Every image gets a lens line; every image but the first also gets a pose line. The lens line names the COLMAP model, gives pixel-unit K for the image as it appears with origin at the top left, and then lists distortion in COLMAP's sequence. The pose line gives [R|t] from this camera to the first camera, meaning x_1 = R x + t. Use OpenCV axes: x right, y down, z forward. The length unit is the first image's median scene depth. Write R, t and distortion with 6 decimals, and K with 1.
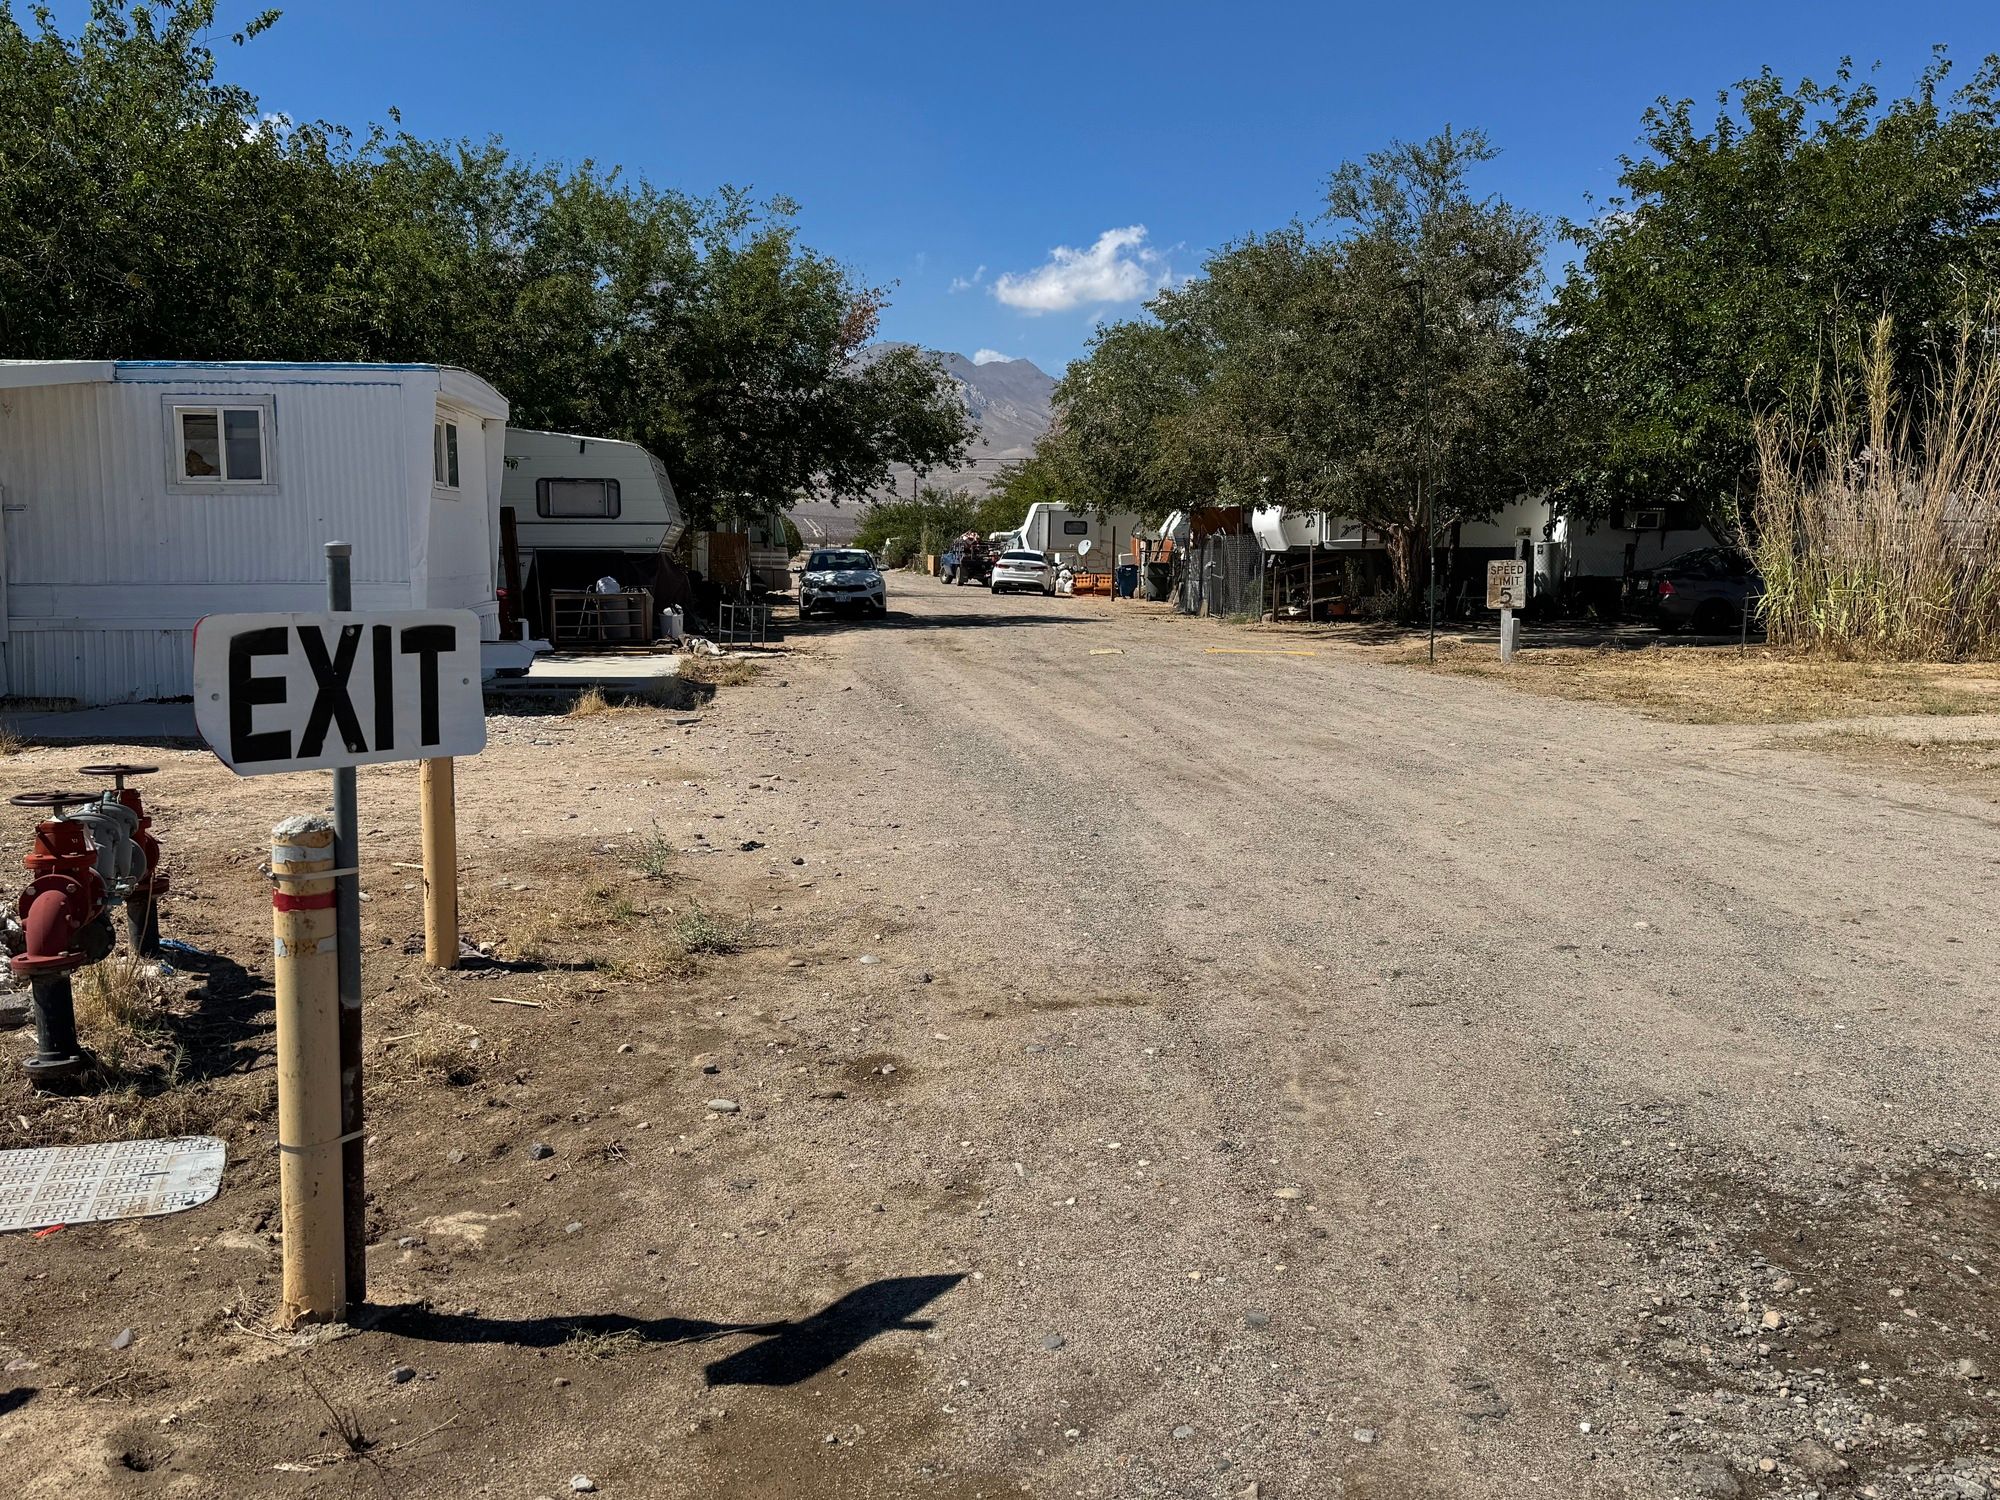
lens RADIAL K [[1721.6, 0, 1008.9], [0, 1721.6, 748.3], [0, 0, 1]] dist [0.075841, -0.085216]
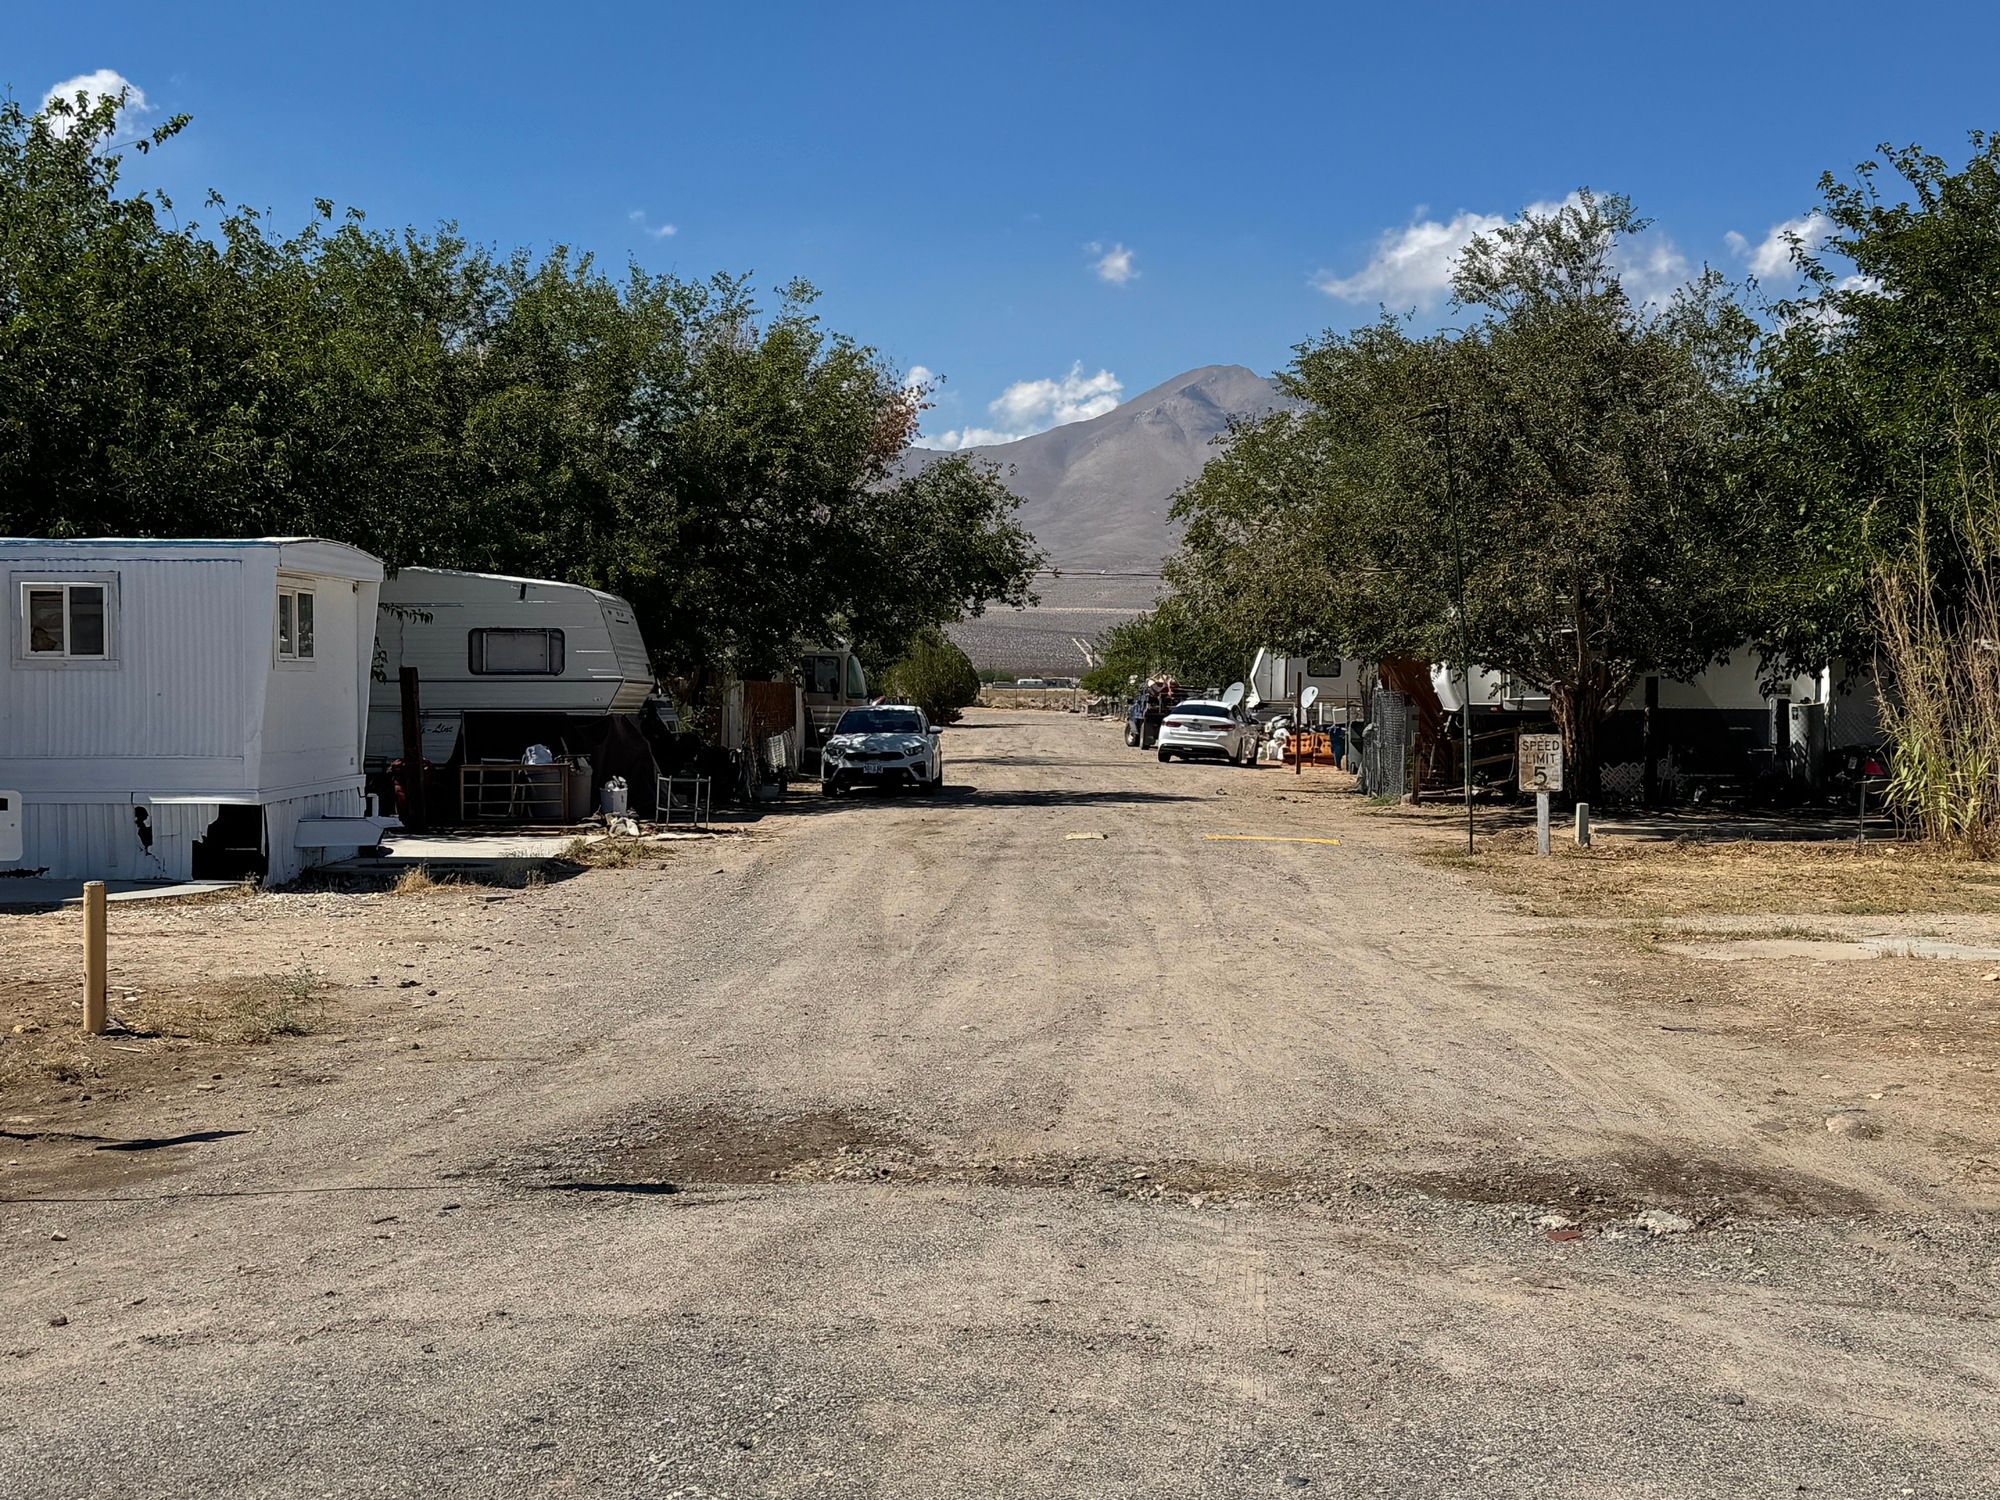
lens RADIAL K [[2737.1, 0, 1018.8], [0, 2737.1, 758.6], [0, 0, 1]] dist [0.154487, 0.000000]
pose [[0.990453, 0.007324, -0.137653, 0.171295], [-0.019390, 0.996061, -0.086520, 0.018526], [0.136477, 0.088363, 0.986694, -0.274990]]
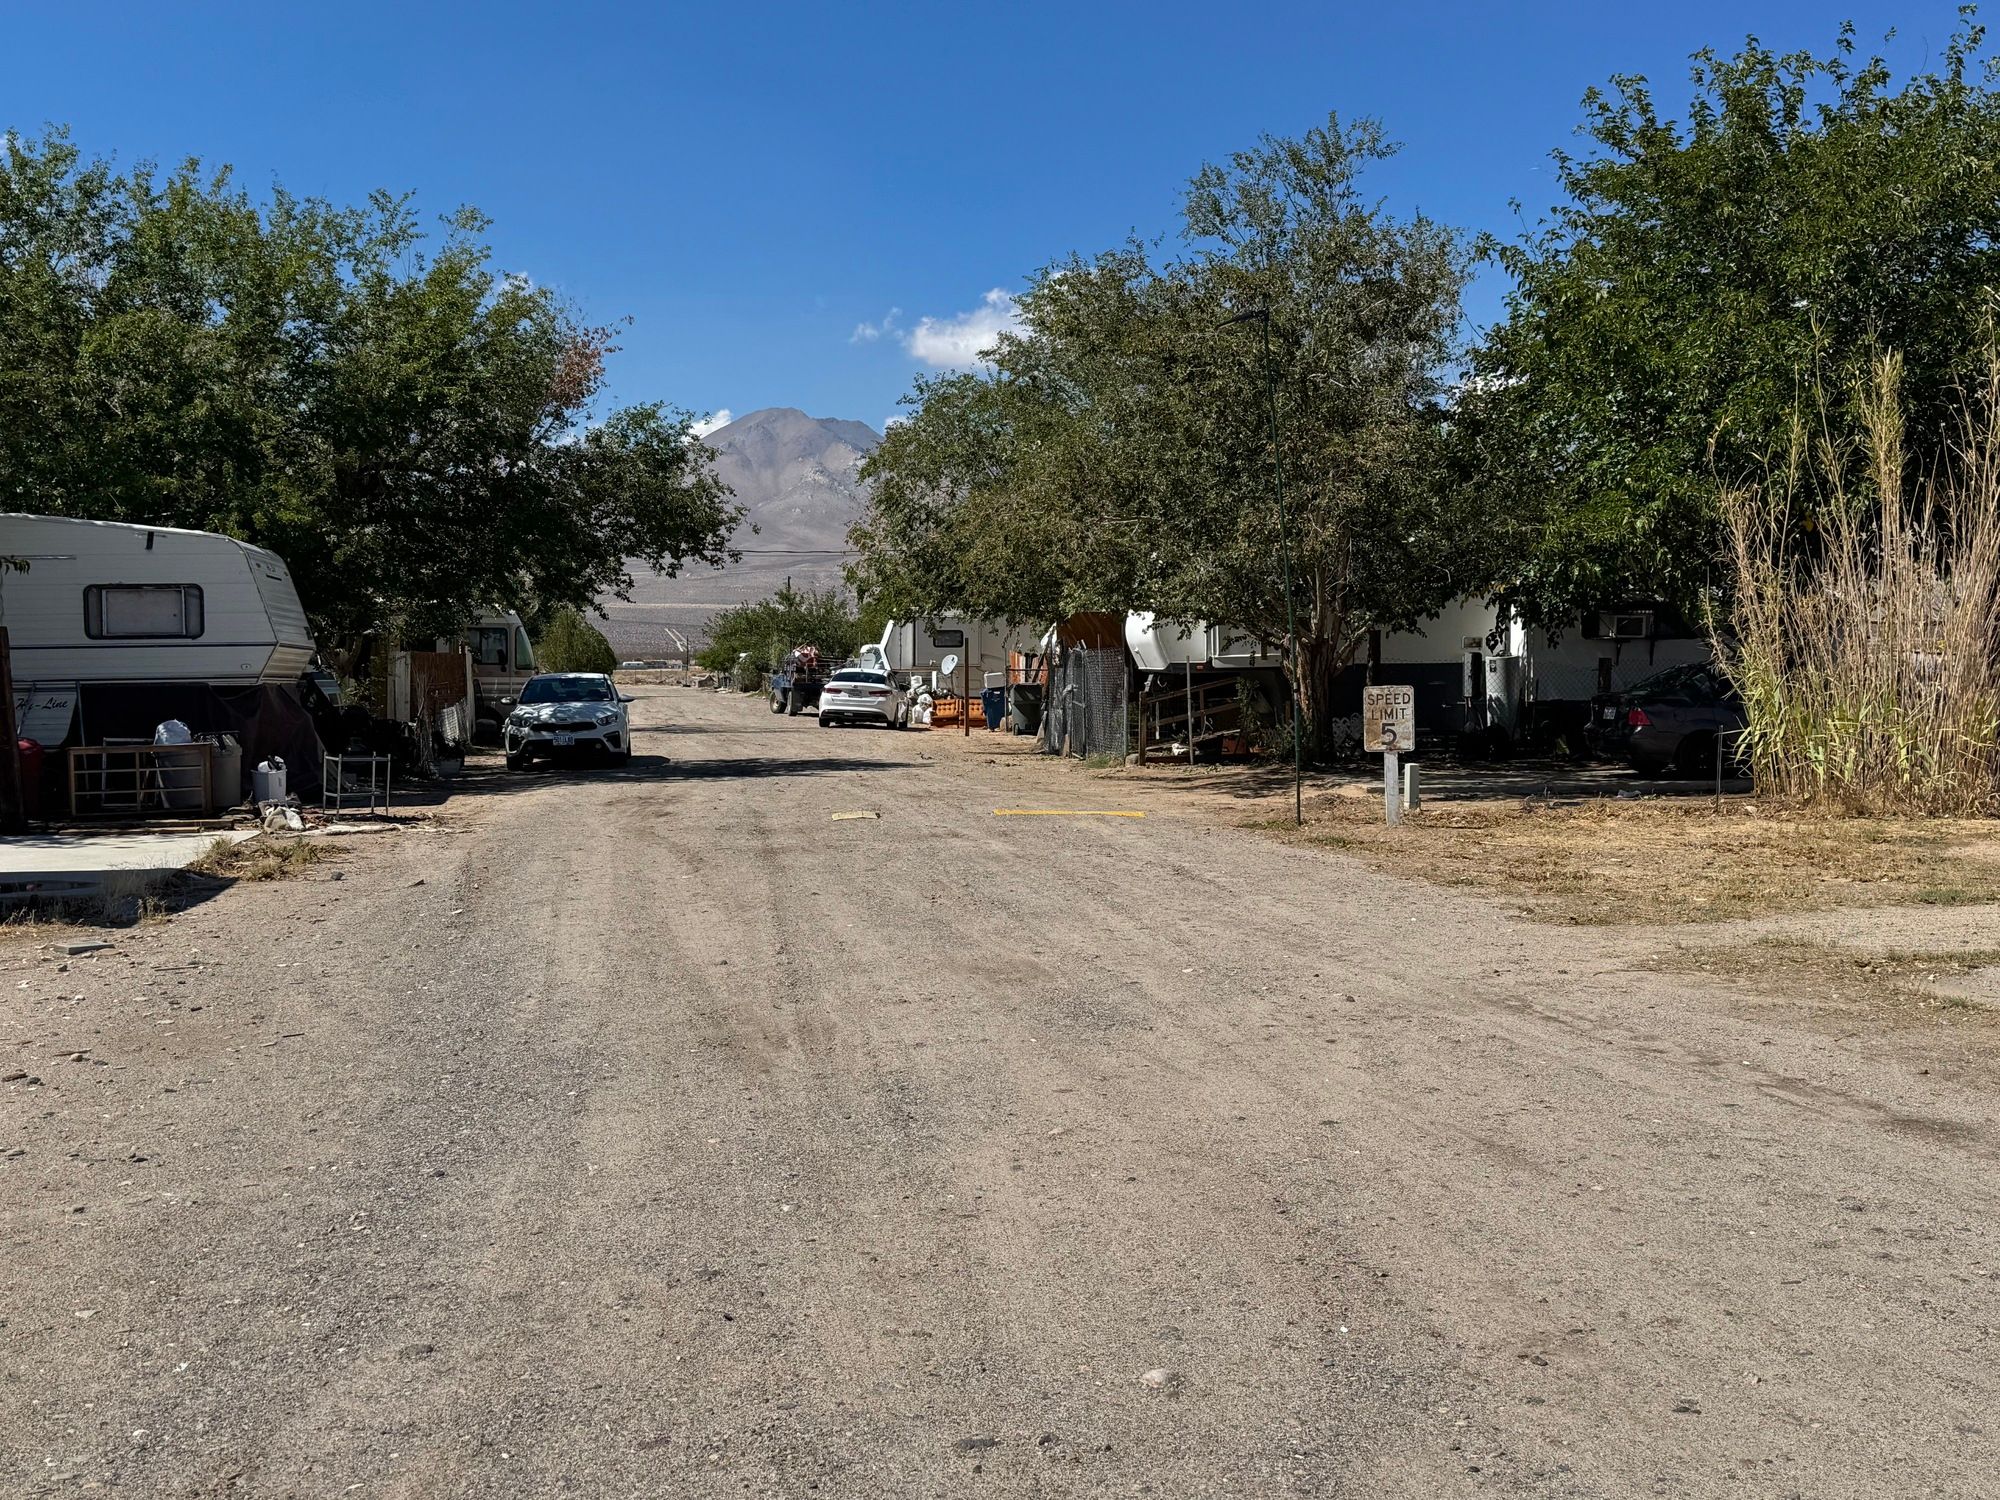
lens RADIAL K [[2180.3, 0, 1021.3], [0, 2180.3, 760.9], [0, 0, 1]] dist [0.094247, 0.000000]
pose [[0.999012, -0.013342, 0.042382, 0.072187], [0.016266, 0.997454, -0.069433, -0.011919], [-0.041348, 0.070053, 0.996686, 0.069005]]
